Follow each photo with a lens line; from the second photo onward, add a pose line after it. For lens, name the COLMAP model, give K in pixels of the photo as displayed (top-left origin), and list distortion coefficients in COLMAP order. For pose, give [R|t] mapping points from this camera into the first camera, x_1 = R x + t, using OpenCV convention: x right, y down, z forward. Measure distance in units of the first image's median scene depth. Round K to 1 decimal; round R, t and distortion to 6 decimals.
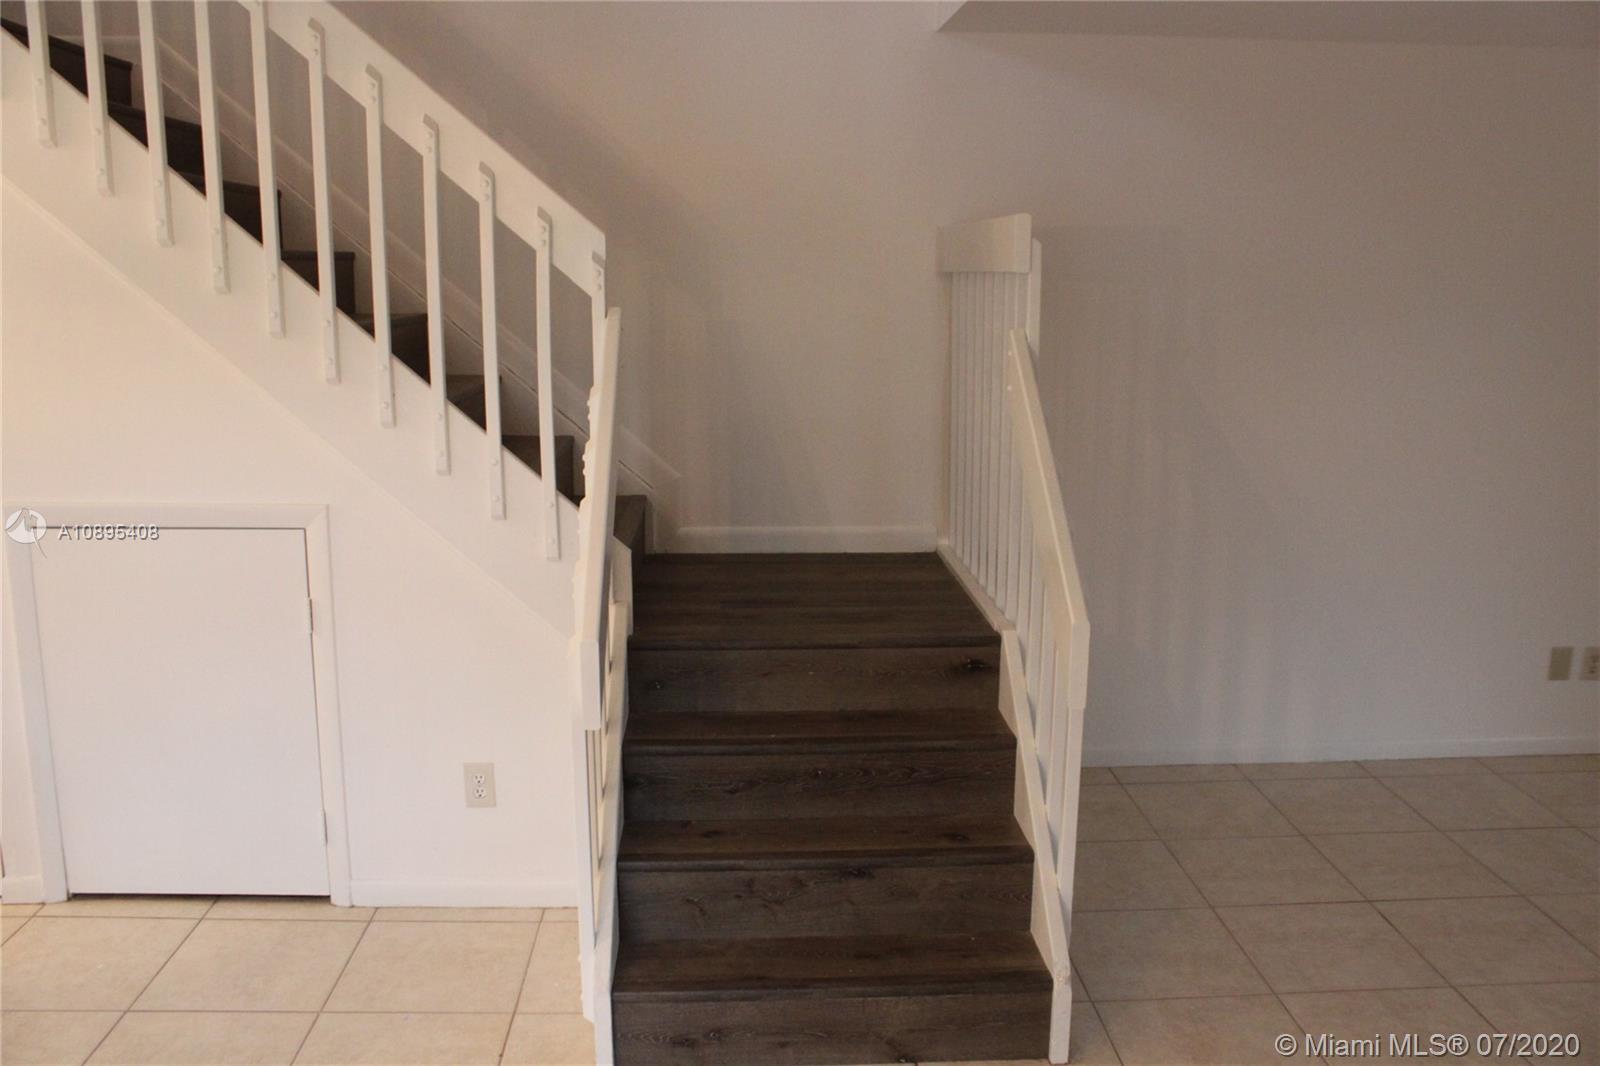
lens RADIAL K [[1326.0, 0, 803.2], [0, 1326.0, 536.8], [0, 0, 1]] dist [-0.113255, 0.020792]
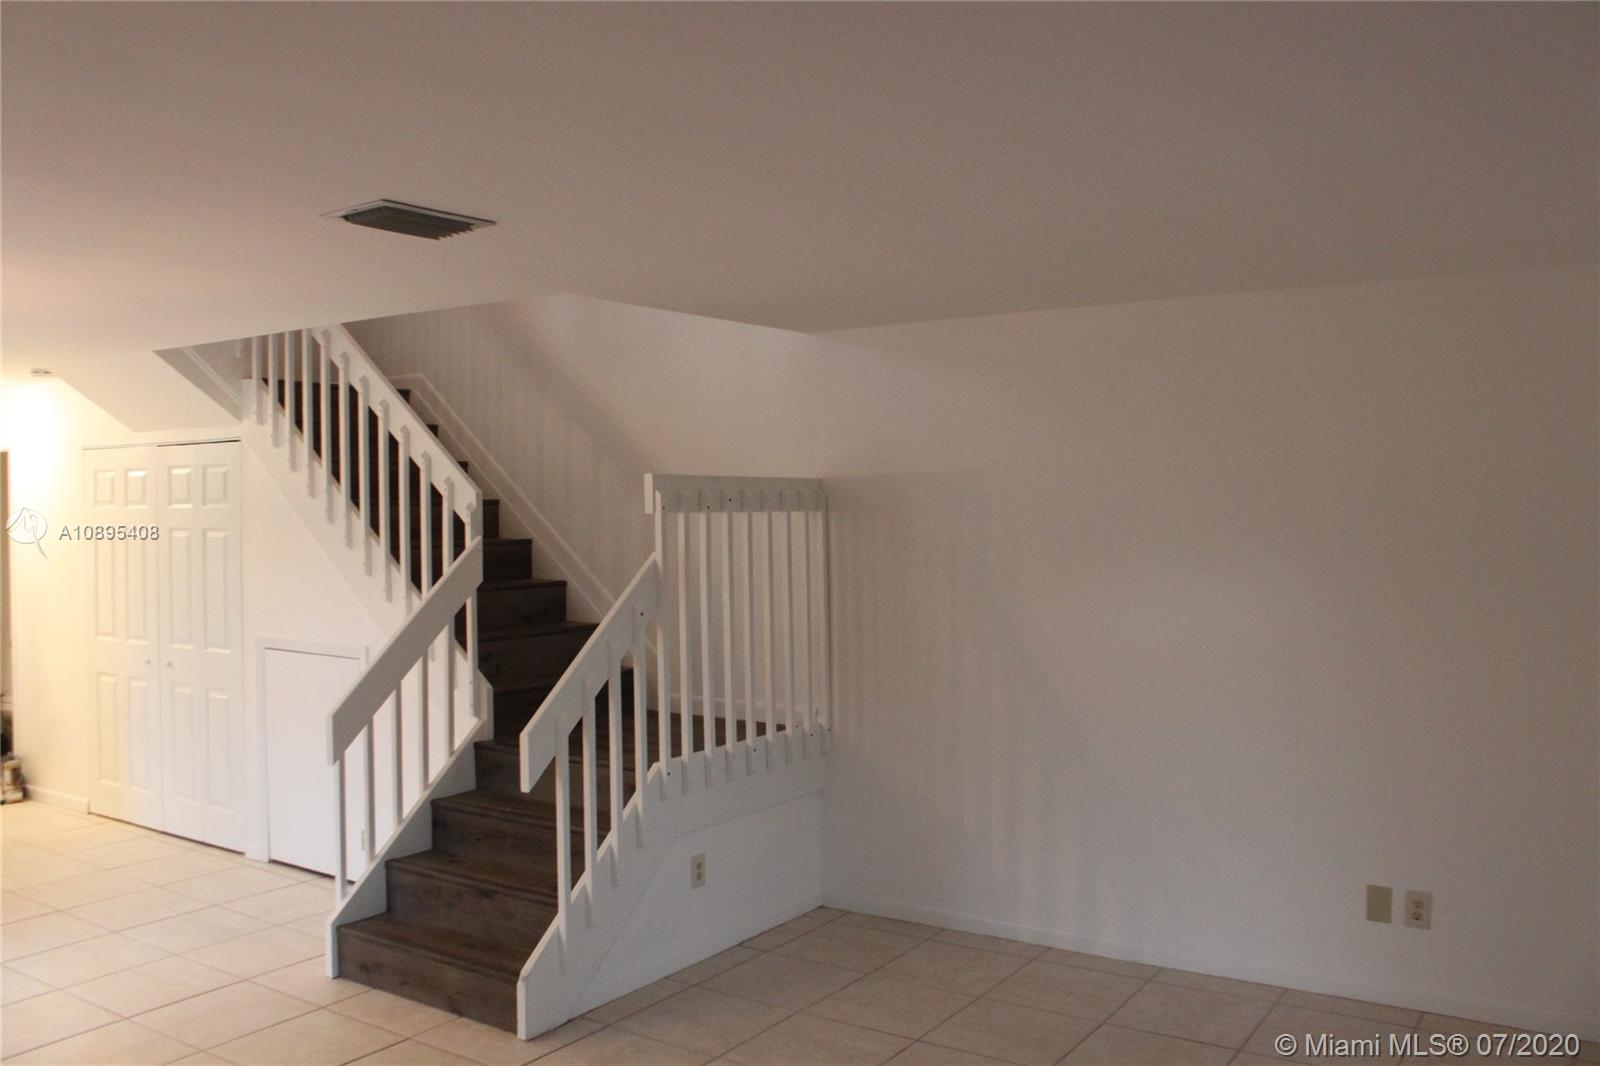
lens RADIAL K [[1326.0, 0, 795.9], [0, 1326.0, 524.1], [0, 0, 1]] dist [-0.113255, 0.020792]
pose [[0.802477, -0.002780, -0.596677, 1.183904], [-0.106195, 0.983359, -0.147404, 0.013304], [0.587157, 0.181652, 0.788827, -0.074775]]
